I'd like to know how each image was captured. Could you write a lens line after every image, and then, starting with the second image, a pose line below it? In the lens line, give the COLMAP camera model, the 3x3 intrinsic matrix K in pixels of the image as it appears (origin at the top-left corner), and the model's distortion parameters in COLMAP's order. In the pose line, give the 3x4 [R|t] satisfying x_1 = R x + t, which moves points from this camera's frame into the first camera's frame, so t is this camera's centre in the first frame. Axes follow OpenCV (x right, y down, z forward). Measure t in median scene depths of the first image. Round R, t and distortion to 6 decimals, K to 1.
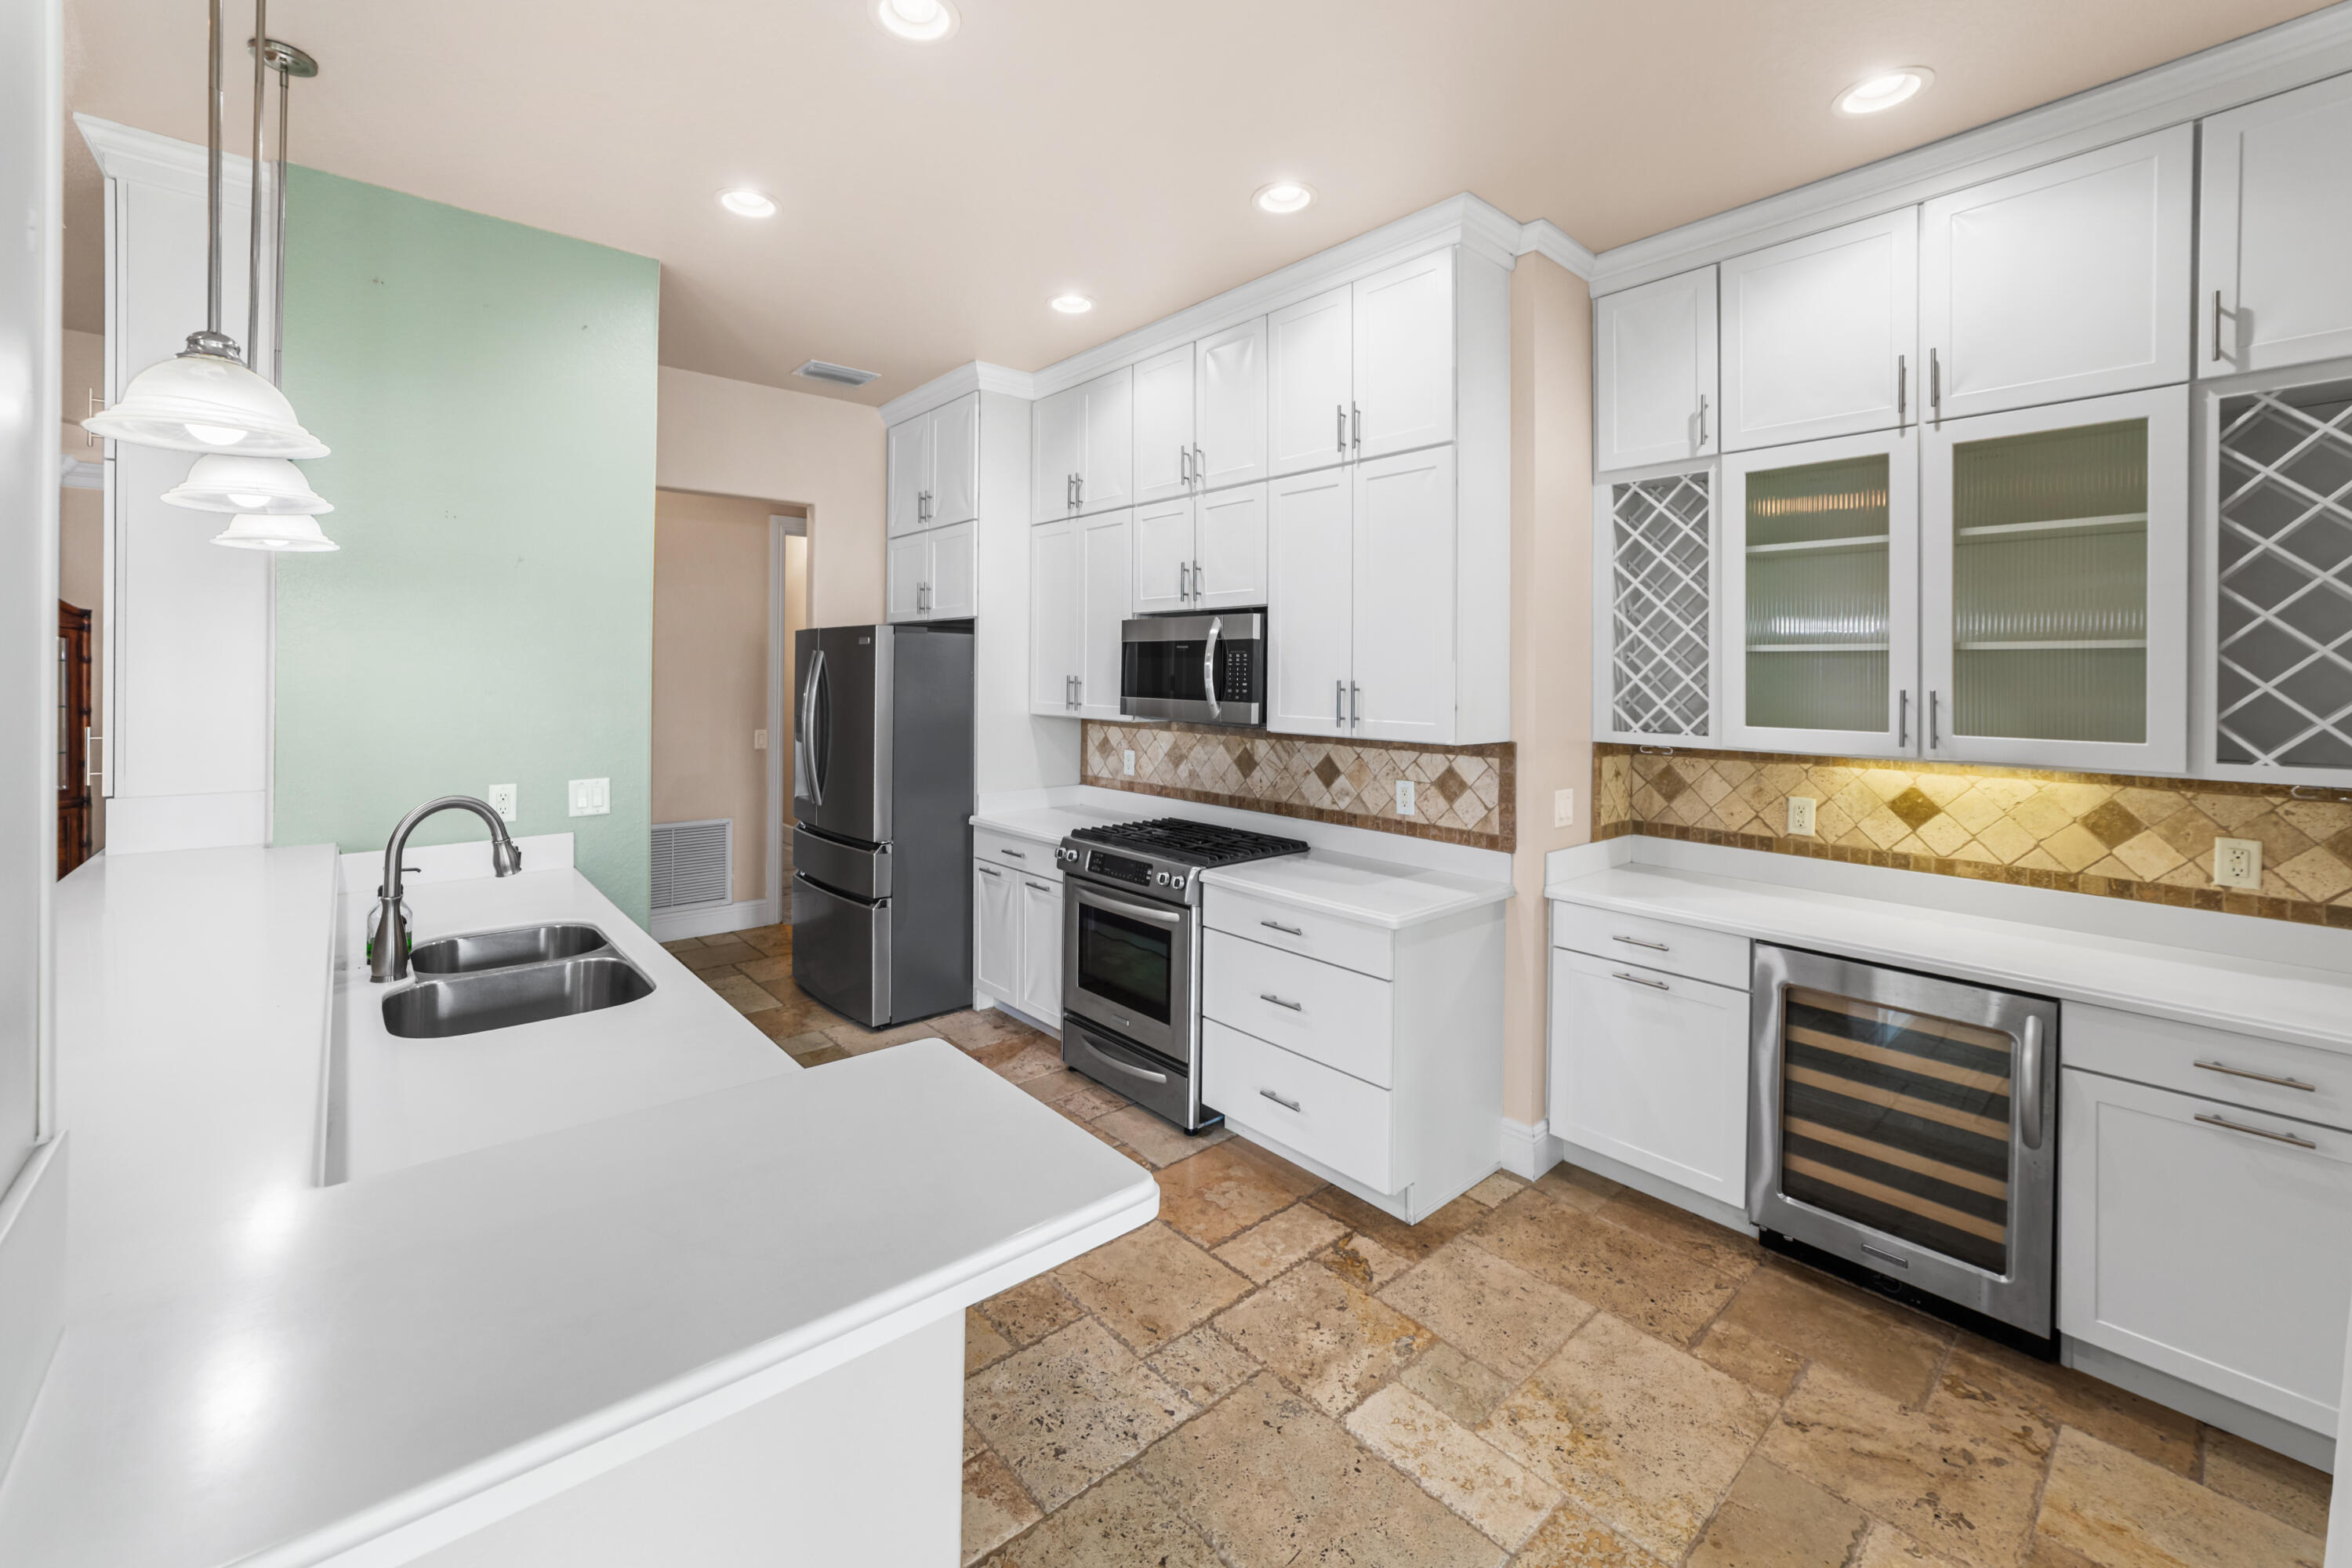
lens RADIAL K [[963.5, 0, 1161.3], [0, 963.5, 672.5], [0, 0, 1]] dist [-0.001051, 0.000421]
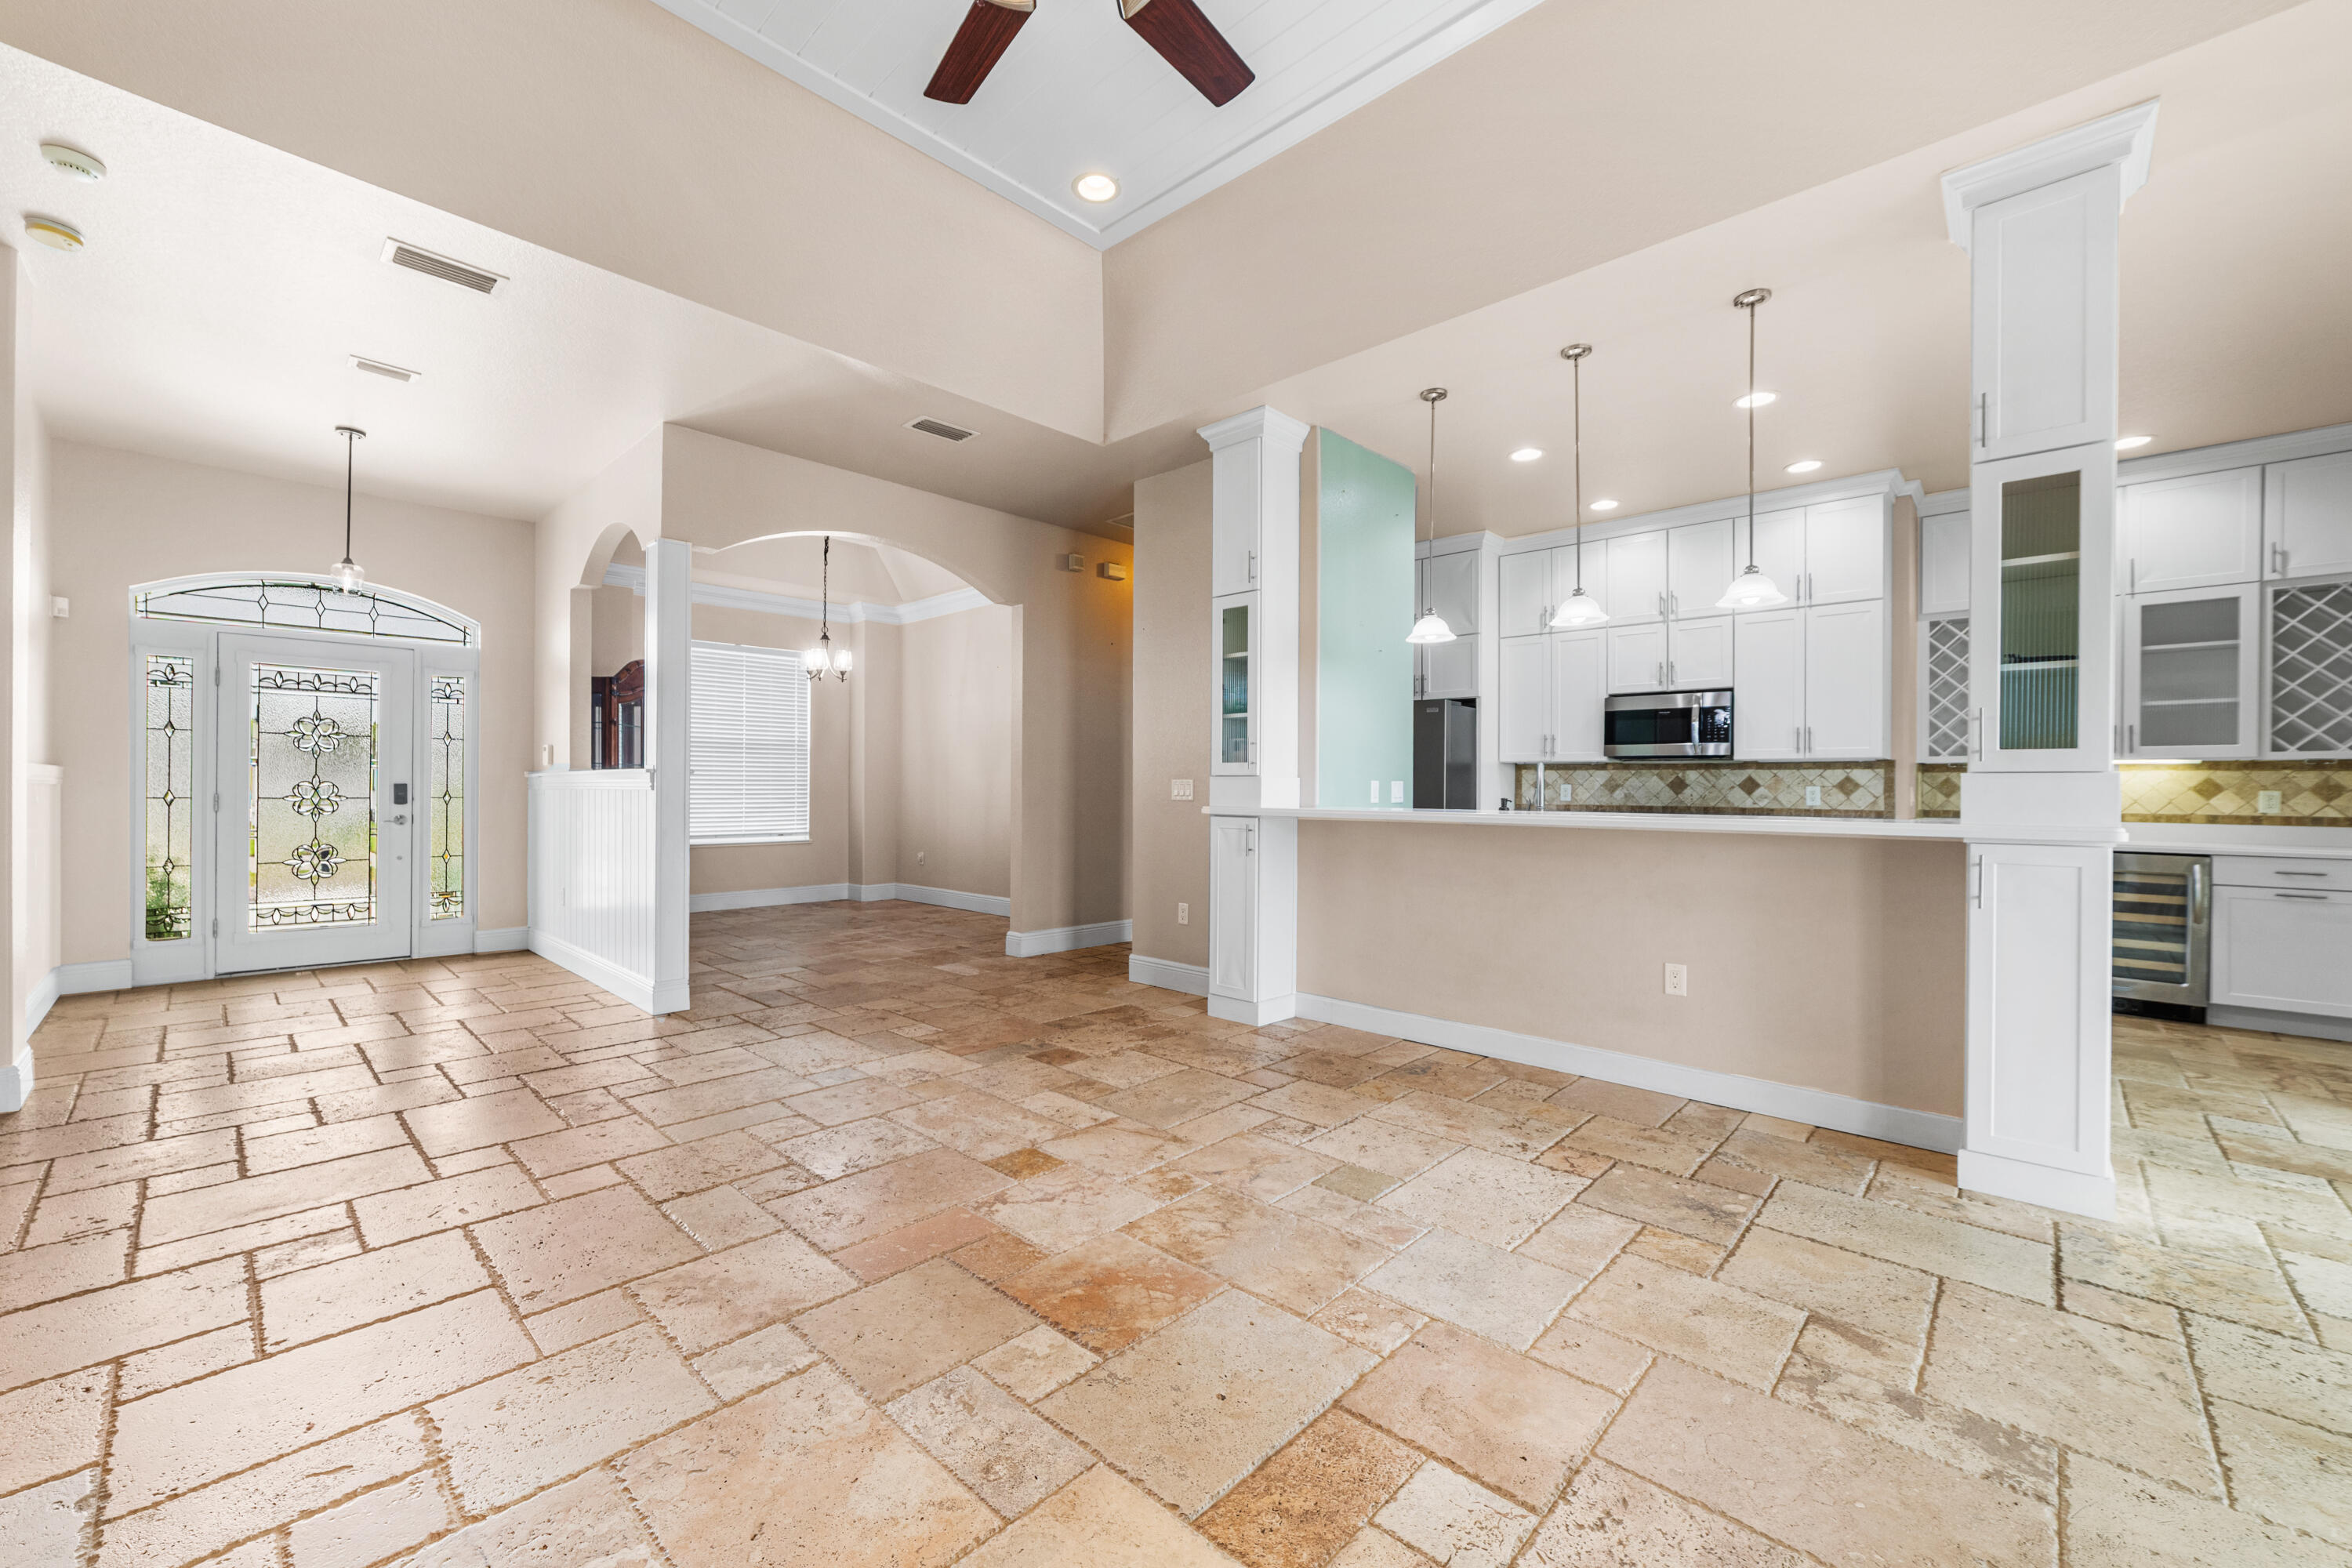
lens RADIAL K [[929.4, 0, 1171.3], [0, 929.4, 790.5], [0, 0, 1]] dist [-0.017929, 0.004652]
pose [[0.995842, -0.001722, 0.091078, -1.159857], [0.001503, 0.999996, 0.002475, 0.123149], [-0.091082, -0.002328, 0.995841, -0.624743]]
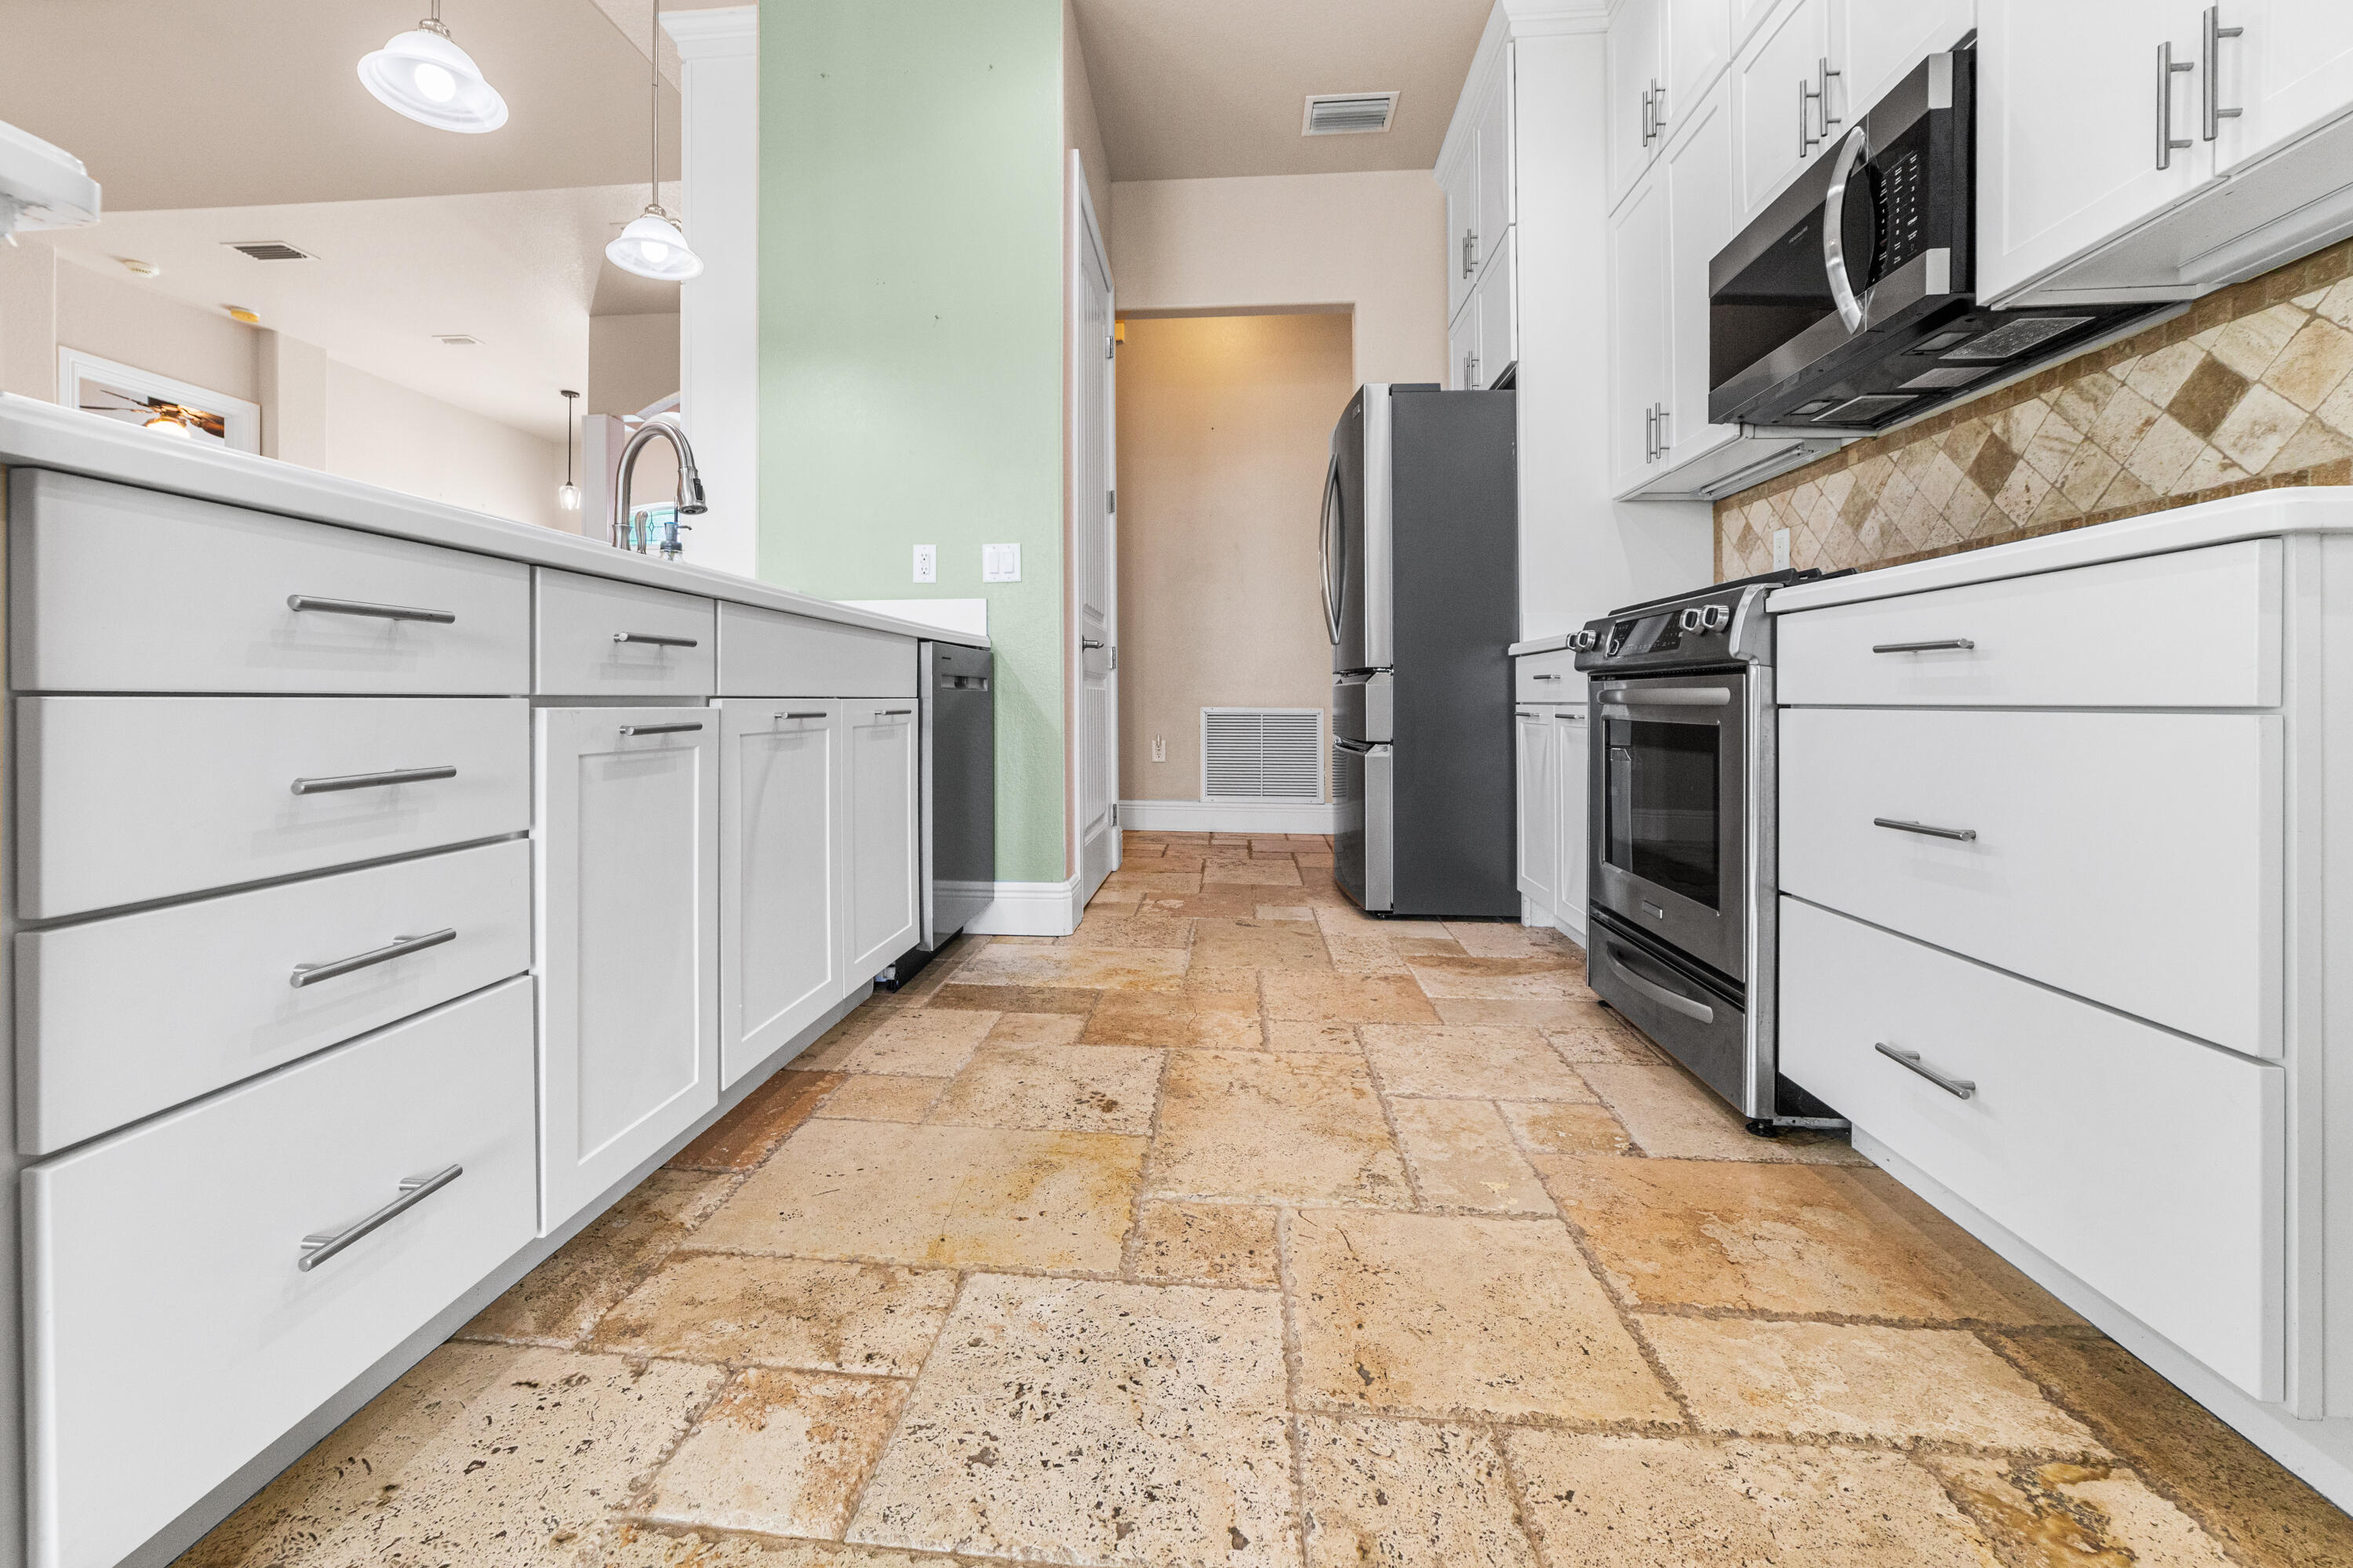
lens RADIAL K [[973.2, 0, 1142.6], [0, 973.2, 701.7], [0, 0, 1]] dist [-0.028047, 0.011616]
pose [[0.685144, -0.012017, -0.728309, 0.182674], [0.007689, 0.999928, -0.009265, 0.271289], [0.728367, 0.000747, 0.685186, 0.449717]]
